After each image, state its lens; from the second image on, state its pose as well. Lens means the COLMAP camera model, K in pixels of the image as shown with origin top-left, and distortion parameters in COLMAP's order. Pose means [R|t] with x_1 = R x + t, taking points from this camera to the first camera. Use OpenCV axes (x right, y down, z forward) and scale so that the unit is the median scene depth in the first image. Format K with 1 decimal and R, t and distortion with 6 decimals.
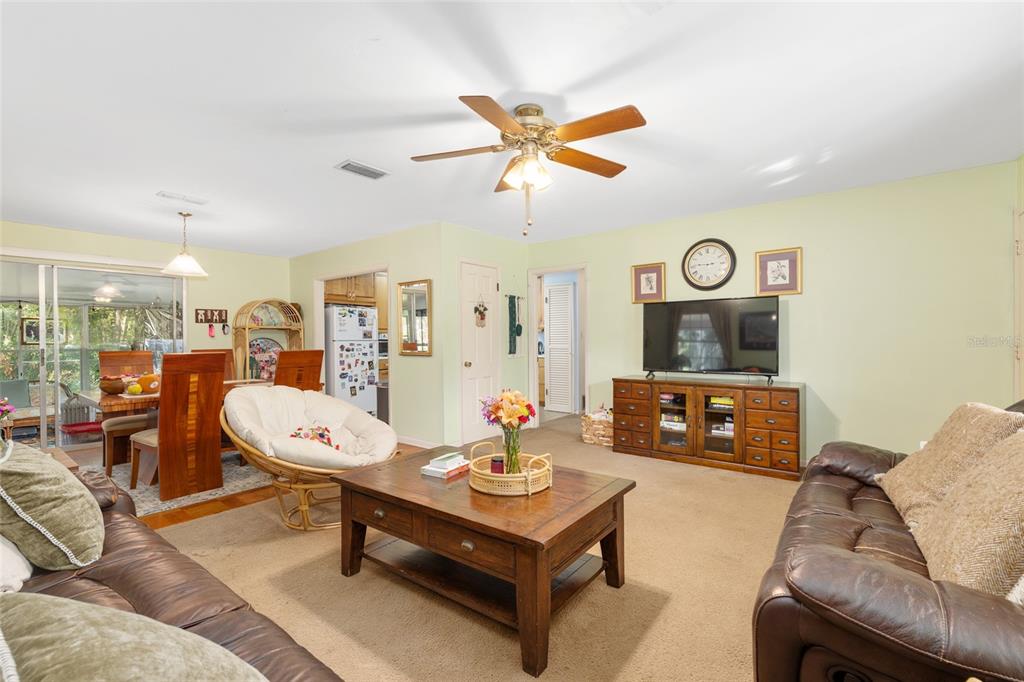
lens RADIAL K [[438.5, 0, 512.9], [0, 438.5, 342.7], [0, 0, 1]] dist [-0.002102, -0.000057]
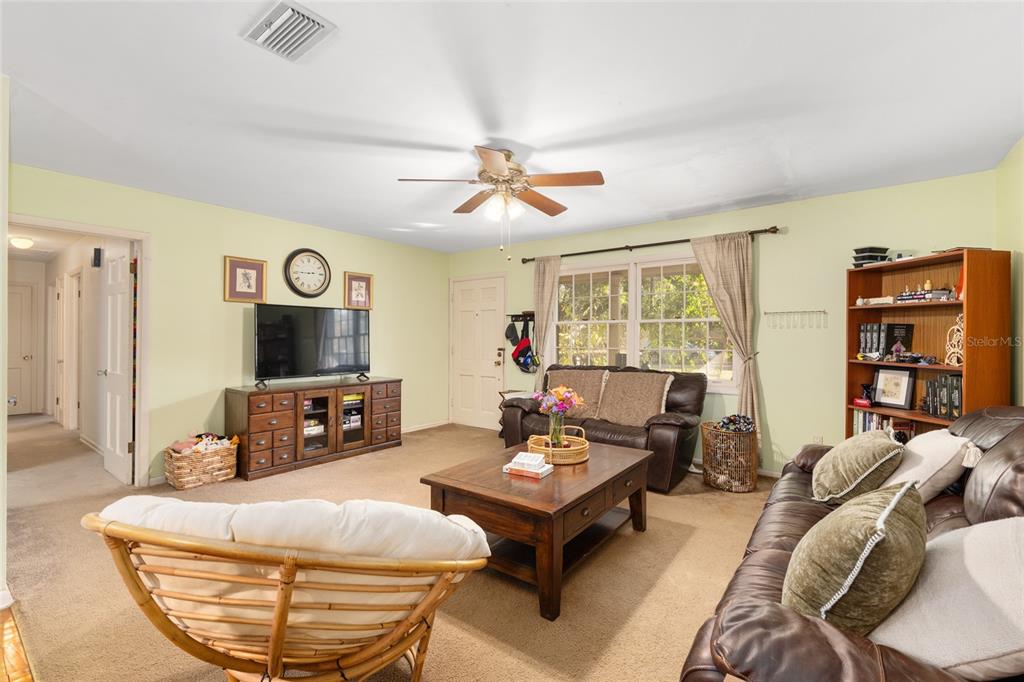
lens RADIAL K [[438.5, 0, 511.0], [0, 438.5, 338.0], [0, 0, 1]] dist [-0.002102, -0.000057]
pose [[0.015942, 0.007473, 0.999845, -0.631044], [0.007369, 0.999944, -0.007591, -0.011599], [-0.999846, 0.007489, 0.015886, 0.525010]]
